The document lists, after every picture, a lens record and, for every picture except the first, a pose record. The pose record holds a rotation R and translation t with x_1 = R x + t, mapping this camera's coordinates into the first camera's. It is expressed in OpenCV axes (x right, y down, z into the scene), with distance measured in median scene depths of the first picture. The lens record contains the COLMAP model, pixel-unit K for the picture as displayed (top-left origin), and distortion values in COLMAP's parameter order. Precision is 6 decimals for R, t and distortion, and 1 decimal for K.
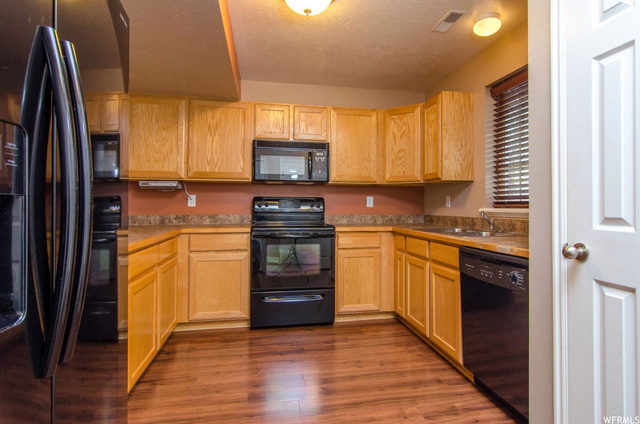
lens RADIAL K [[353.7, 0, 341.7], [0, 353.7, 201.3], [0, 0, 1]] dist [0.005429, 0.004213]
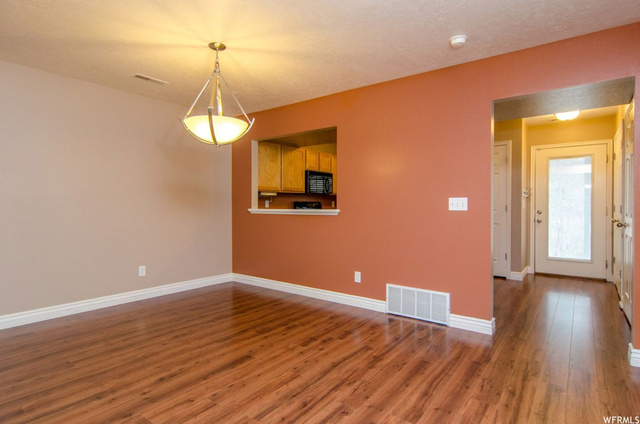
lens RADIAL K [[334.1, 0, 335.8], [0, 334.1, 205.5], [0, 0, 1]] dist [0.002775, -0.000492]
pose [[0.726186, -0.006144, 0.687471, -1.392609], [-0.005496, 0.999876, 0.014742, -0.021092], [-0.687476, -0.014484, 0.726063, -0.368326]]
